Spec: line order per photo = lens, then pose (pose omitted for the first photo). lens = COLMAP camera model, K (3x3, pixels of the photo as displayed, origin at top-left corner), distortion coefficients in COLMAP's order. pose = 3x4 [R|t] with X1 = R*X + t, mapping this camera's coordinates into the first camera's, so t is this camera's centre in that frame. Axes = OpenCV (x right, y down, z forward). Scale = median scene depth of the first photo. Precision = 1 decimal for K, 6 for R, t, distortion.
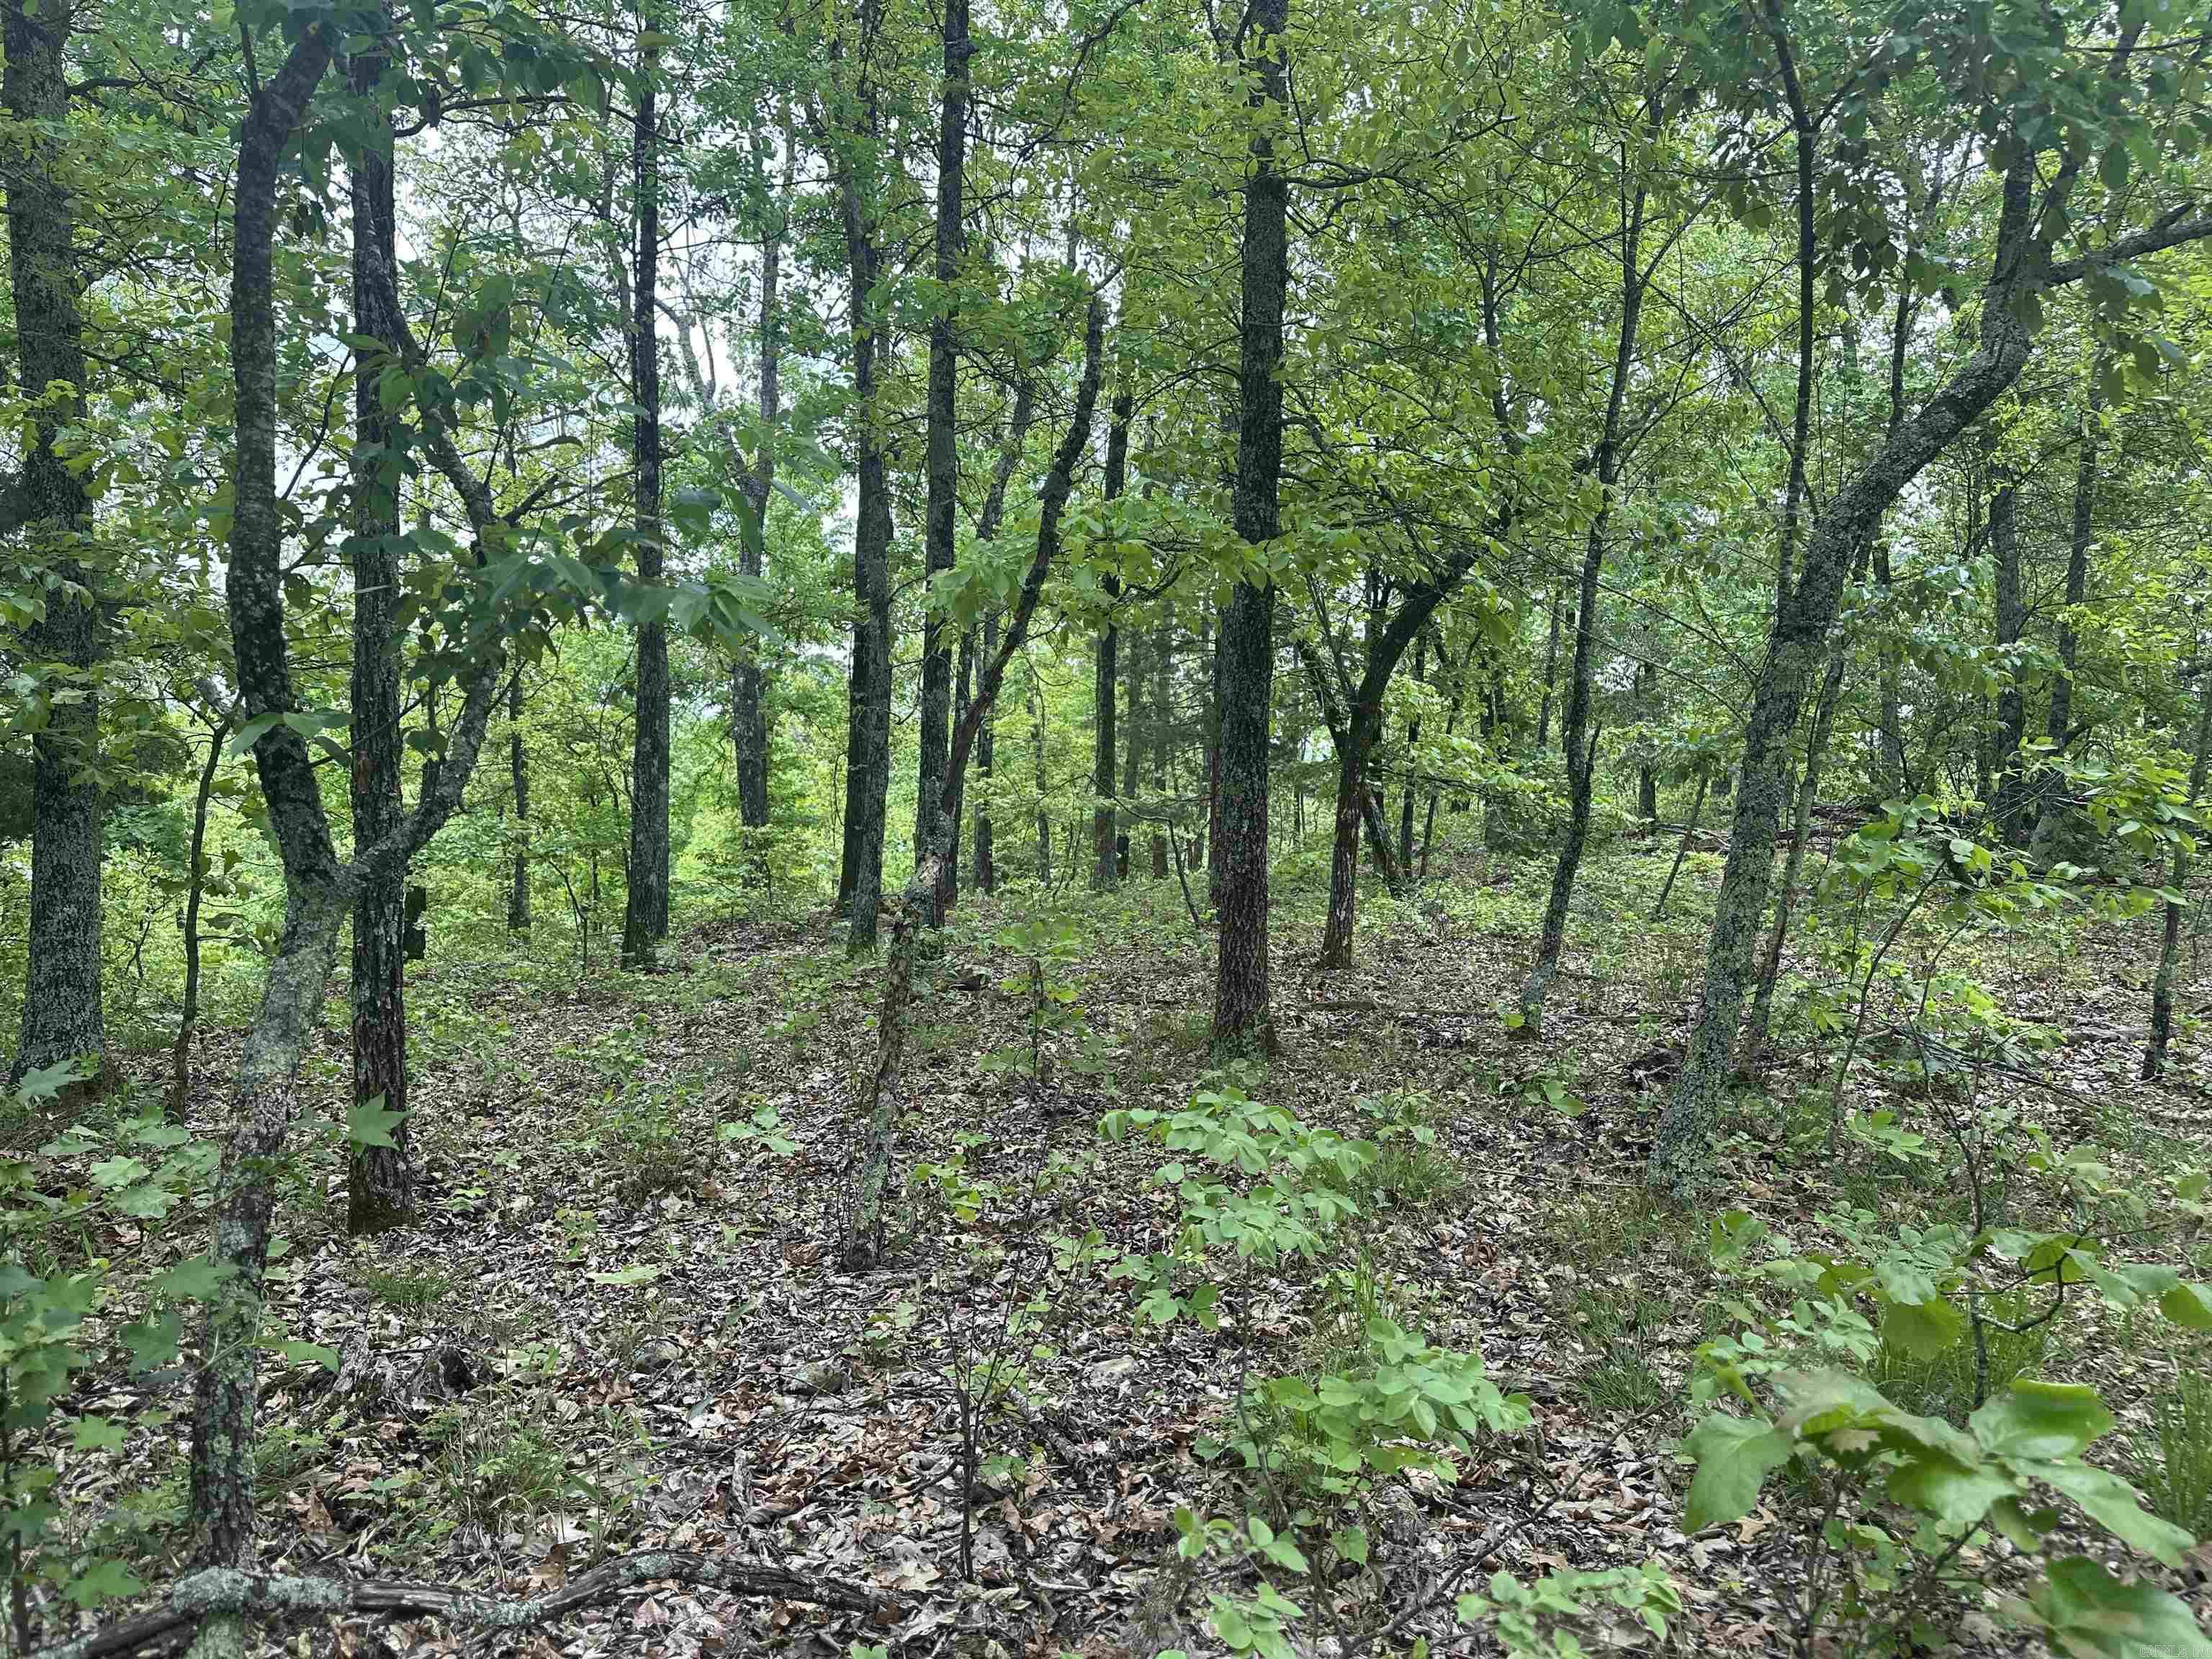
lens RADIAL K [[1511.9, 0, 1106.9], [0, 1511.9, 787.1], [0, 0, 1]] dist [0.010541, -0.014801]
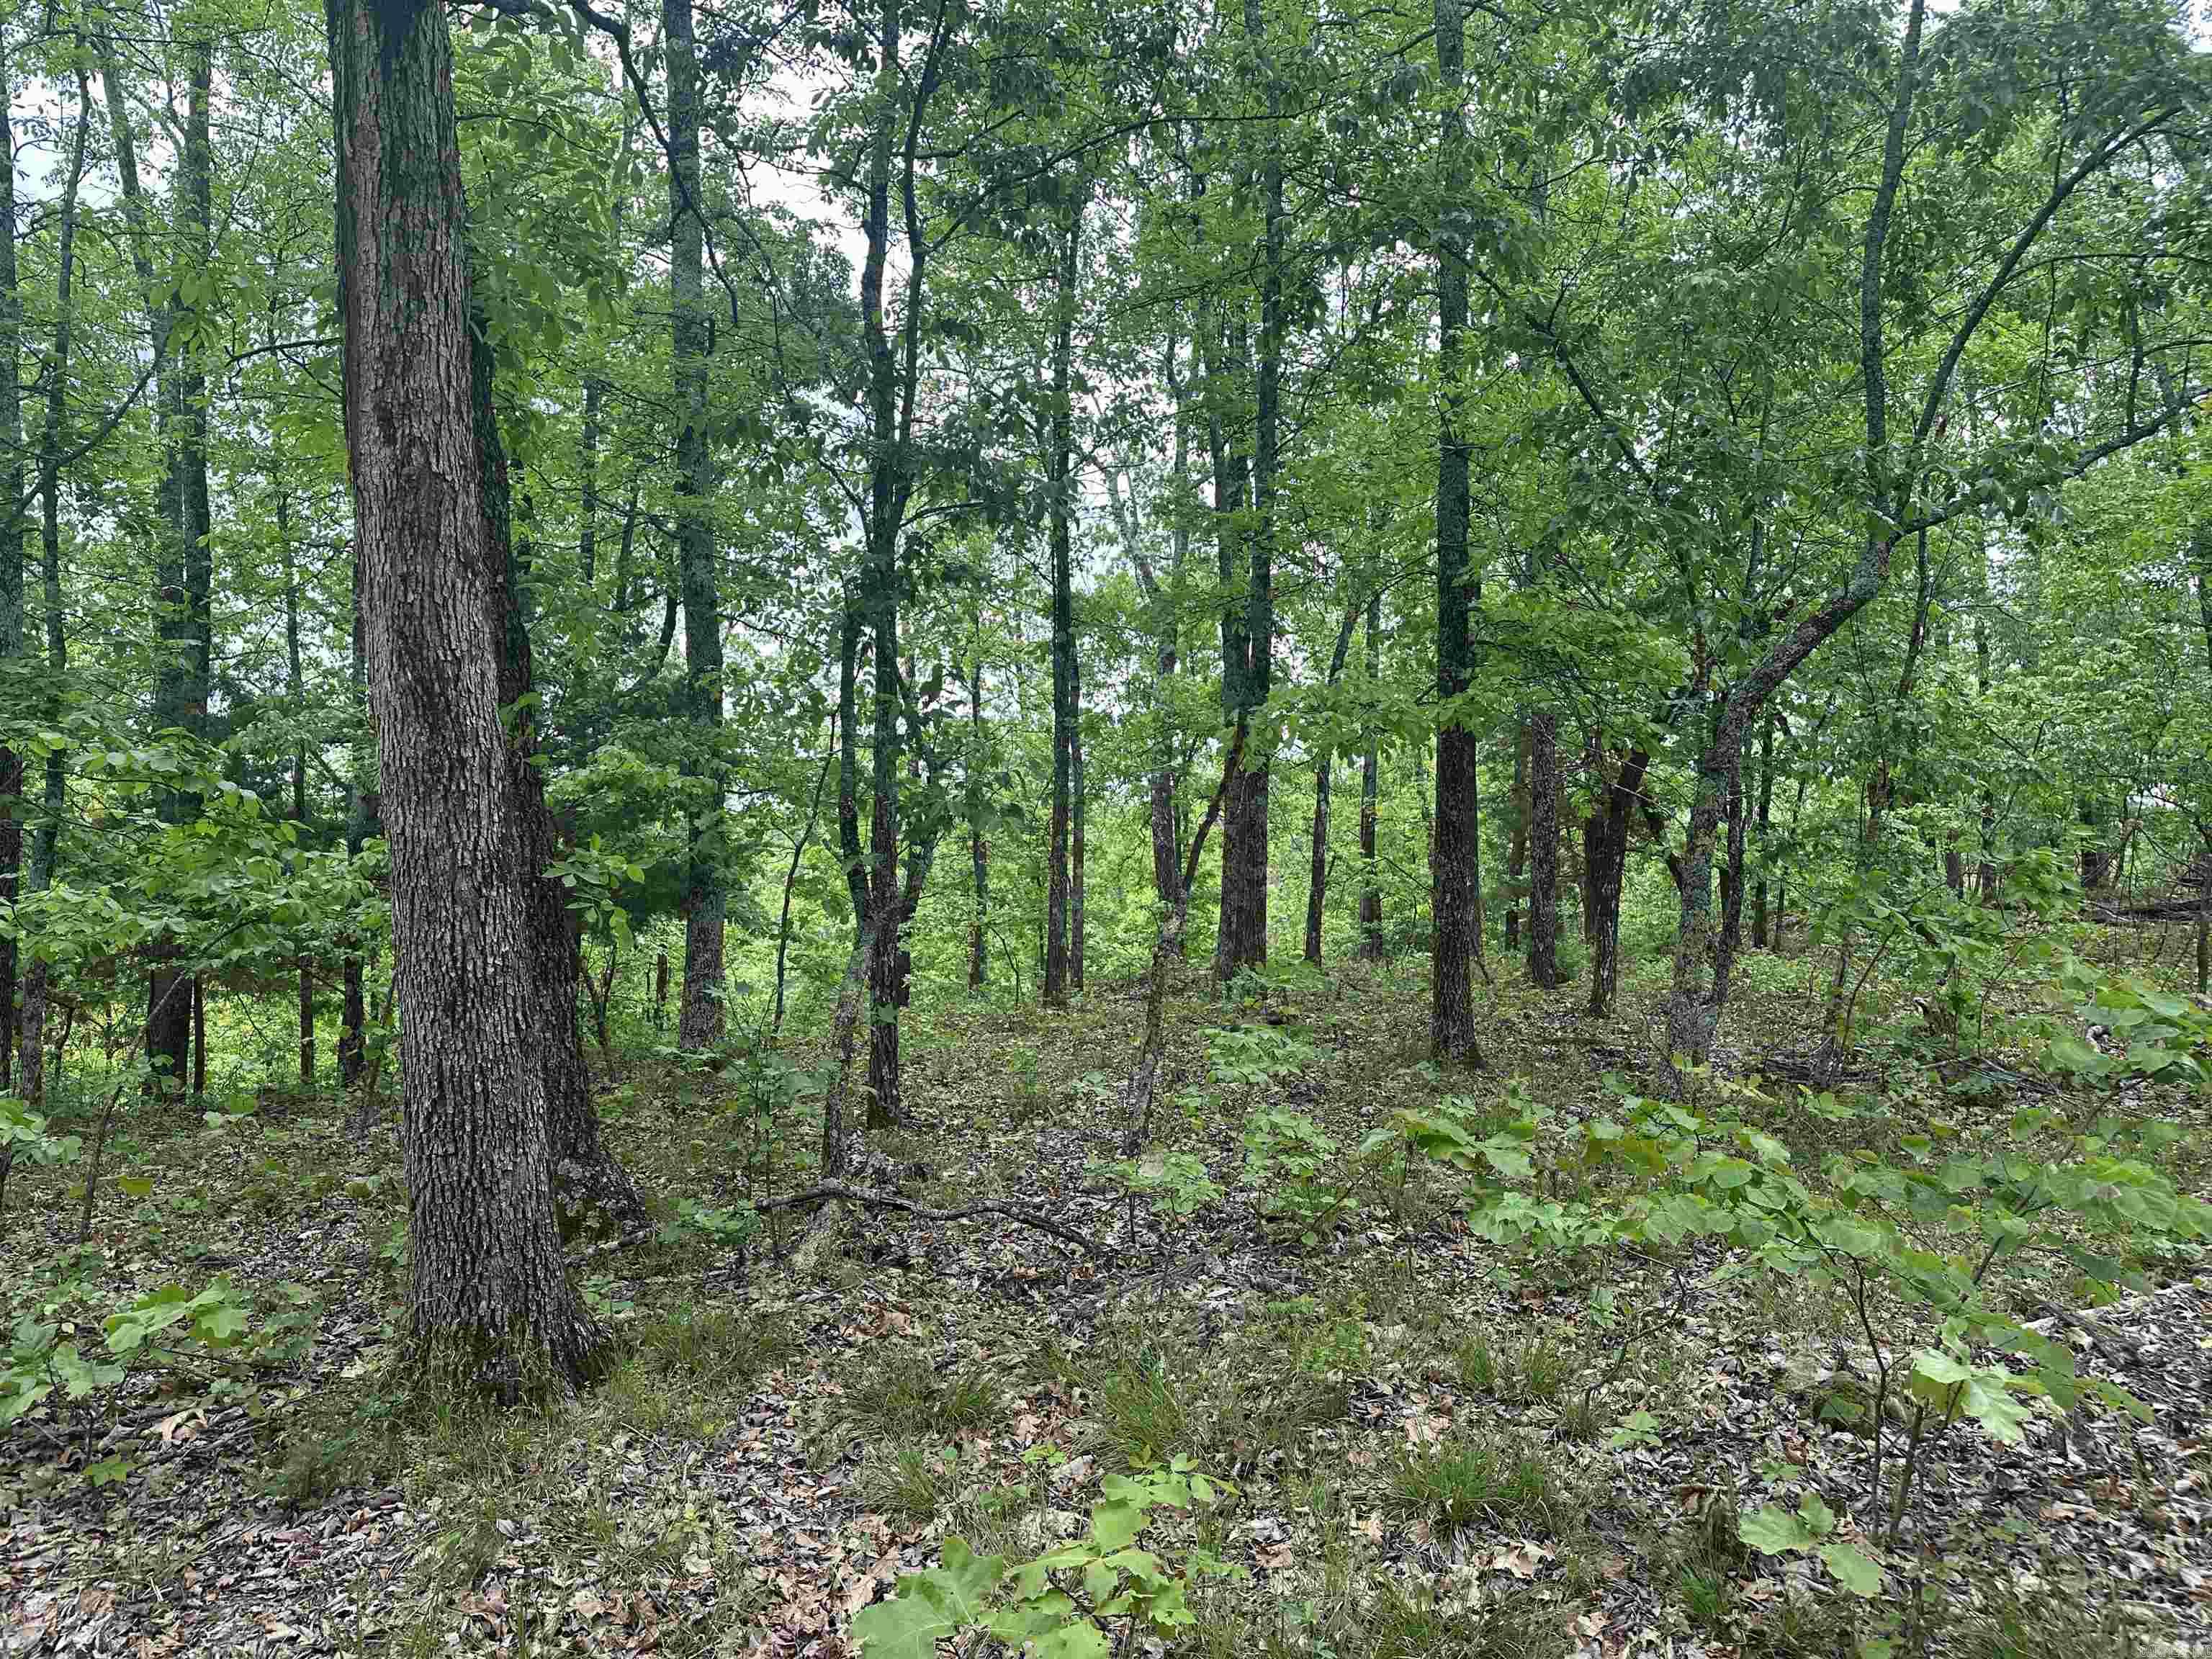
lens RADIAL K [[1511.9, 0, 1106.9], [0, 1511.9, 787.1], [0, 0, 1]] dist [0.010541, -0.014801]
pose [[0.957021, -0.025830, -0.288866, 0.143494], [0.011169, 0.998570, -0.052288, -0.006680], [0.289804, 0.046814, 0.955941, -0.312202]]
